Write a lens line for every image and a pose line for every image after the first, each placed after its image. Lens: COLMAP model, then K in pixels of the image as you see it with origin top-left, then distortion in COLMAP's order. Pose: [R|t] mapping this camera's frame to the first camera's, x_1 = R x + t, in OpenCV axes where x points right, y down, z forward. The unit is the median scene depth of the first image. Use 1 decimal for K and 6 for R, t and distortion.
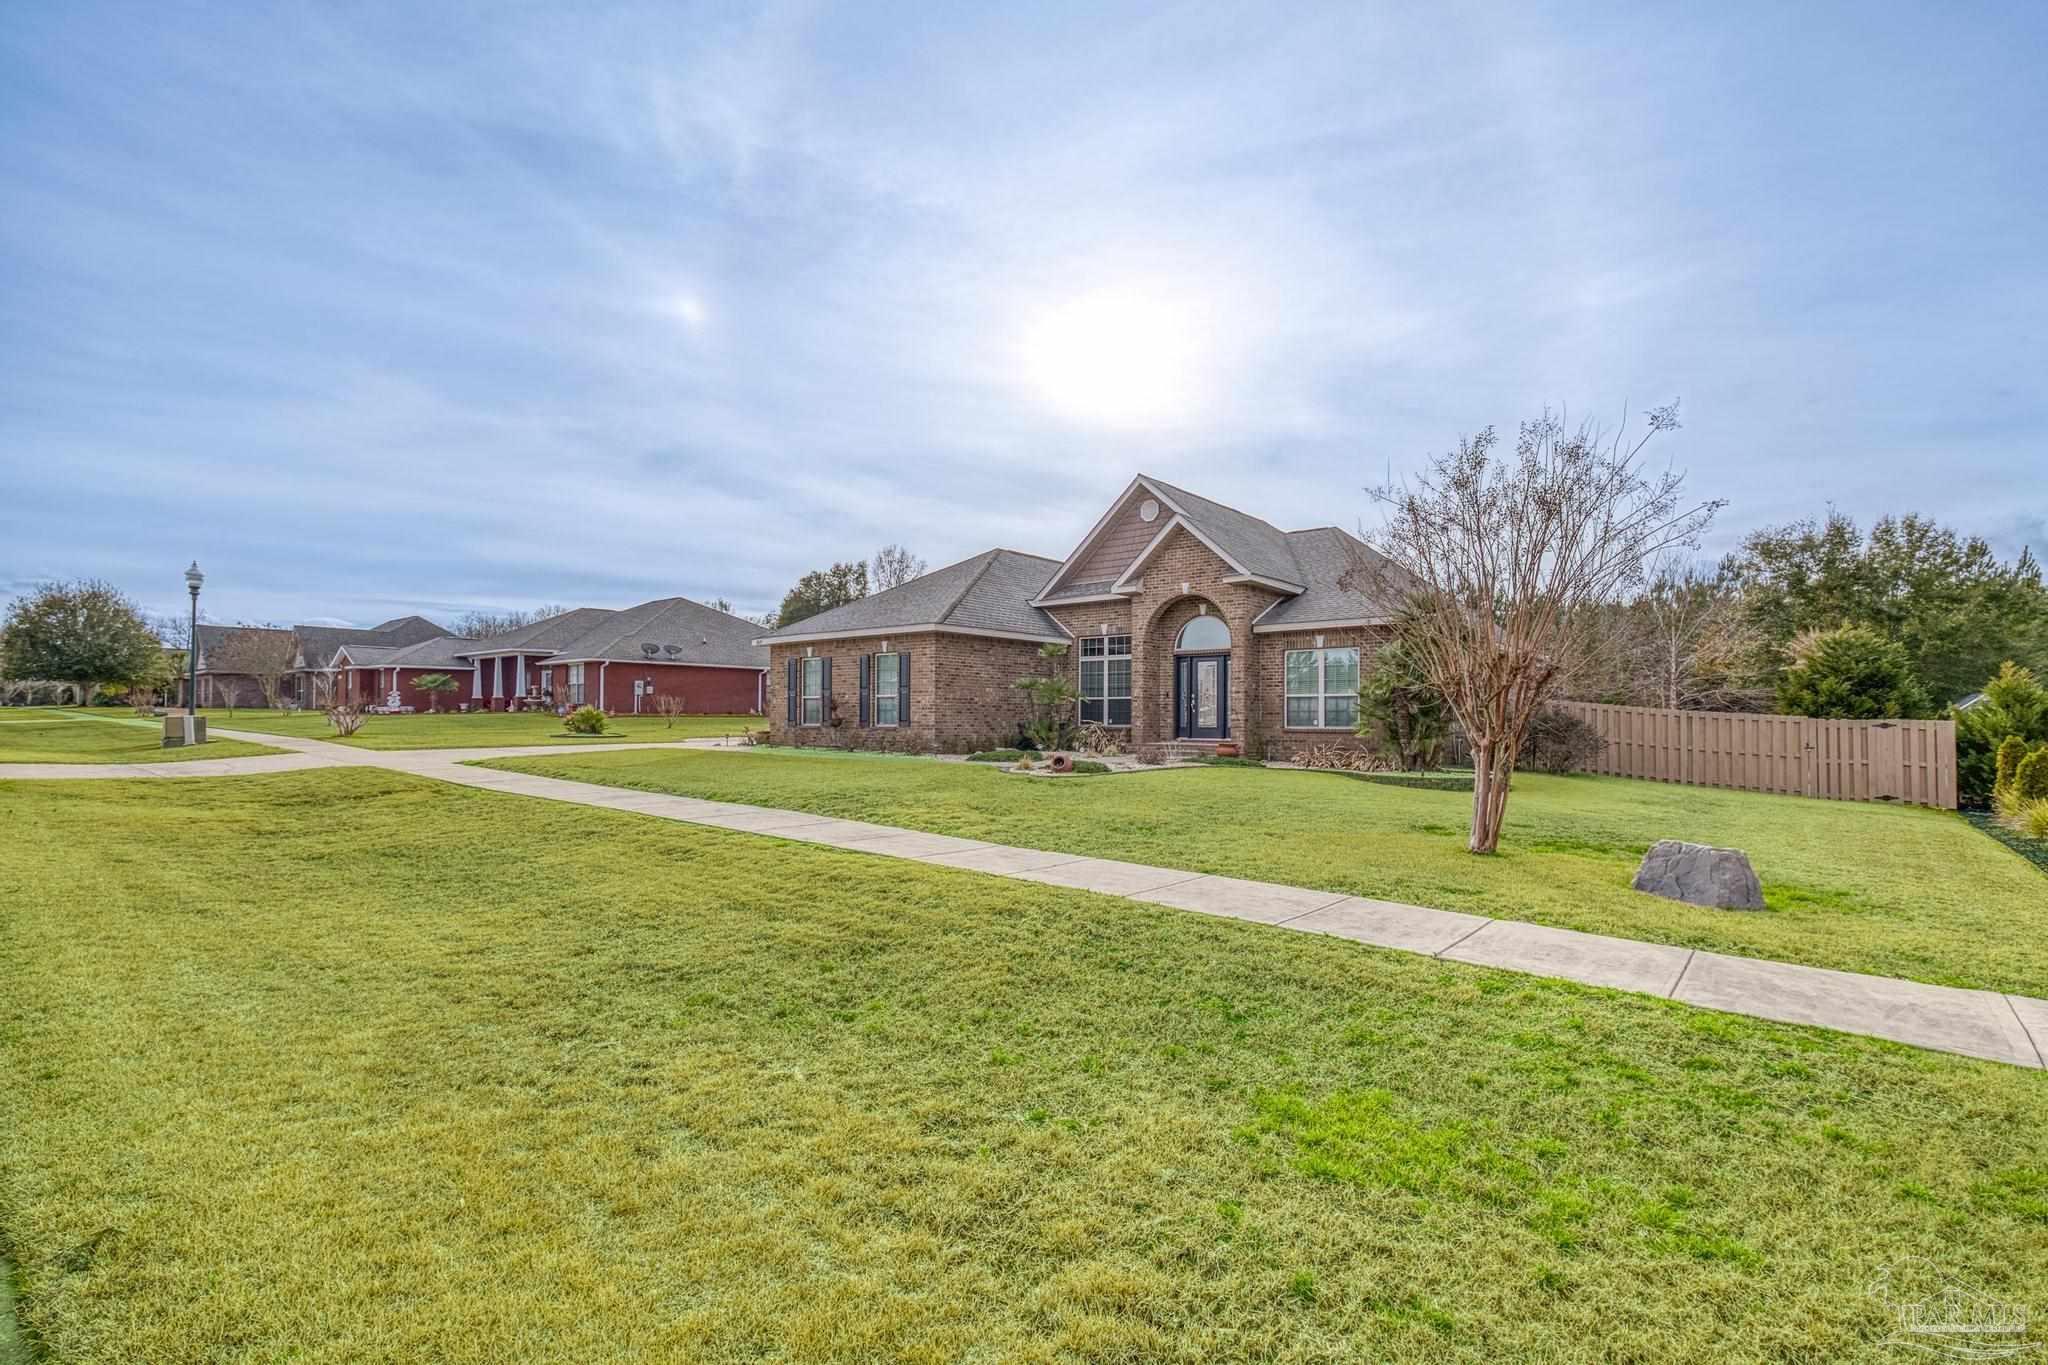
lens RADIAL K [[931.1, 0, 1087.6], [0, 931.1, 715.5], [0, 0, 1]] dist [-0.000312, 0.000063]
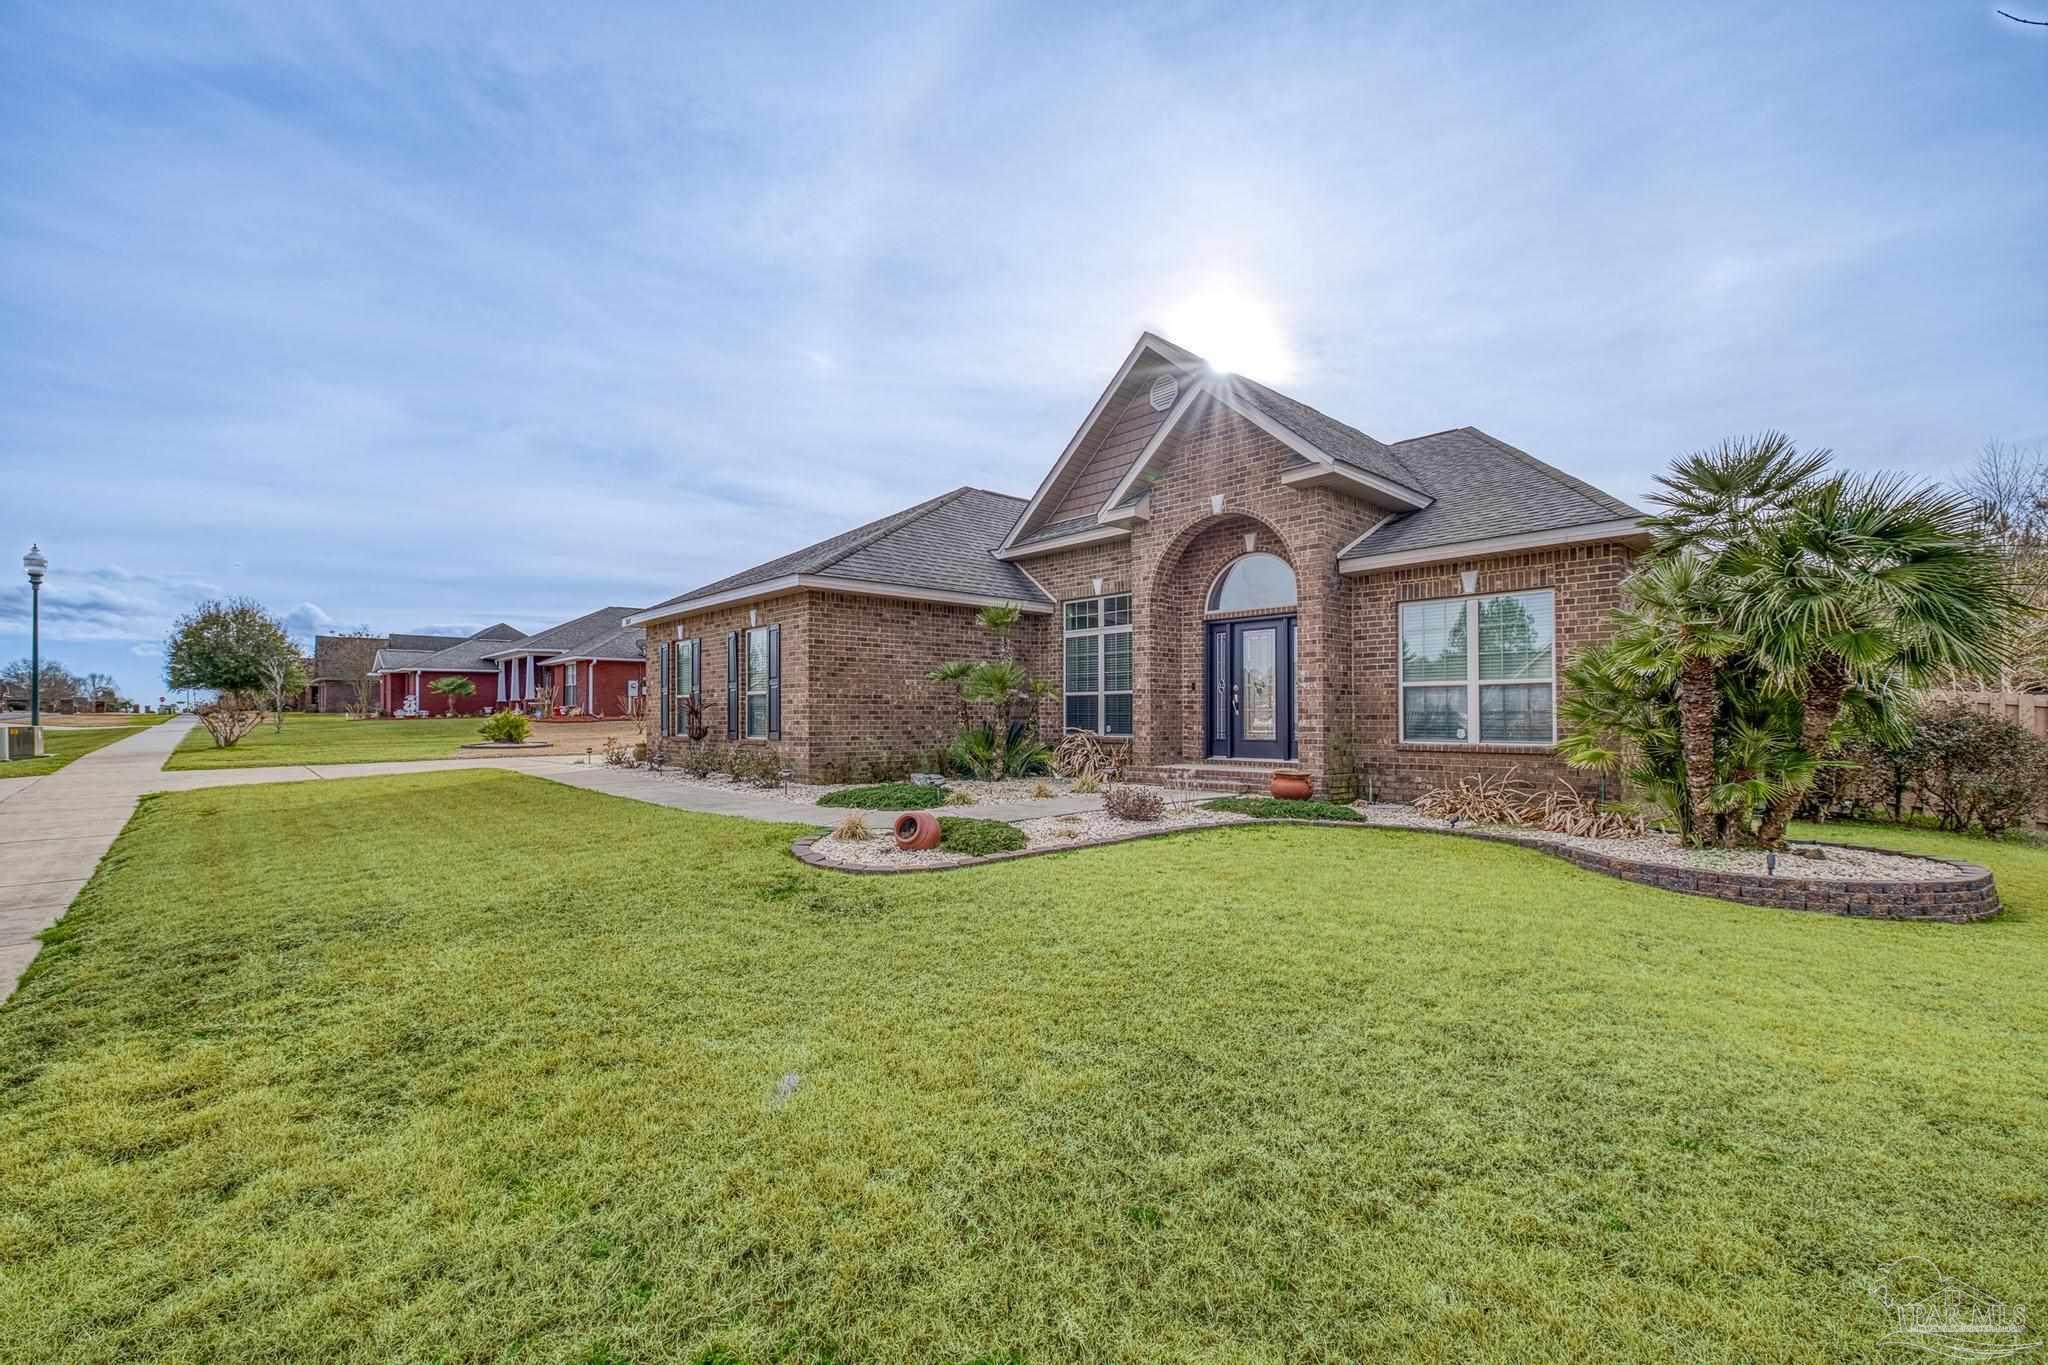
lens RADIAL K [[879.7, 0, 1018.8], [0, 879.7, 710.1], [0, 0, 1]] dist [-0.001129, 0.000429]
pose [[0.984596, -0.007438, -0.174685, 0.100784], [0.006903, 0.999969, -0.003674, -0.007221], [0.174707, 0.002412, 0.984618, 0.559988]]
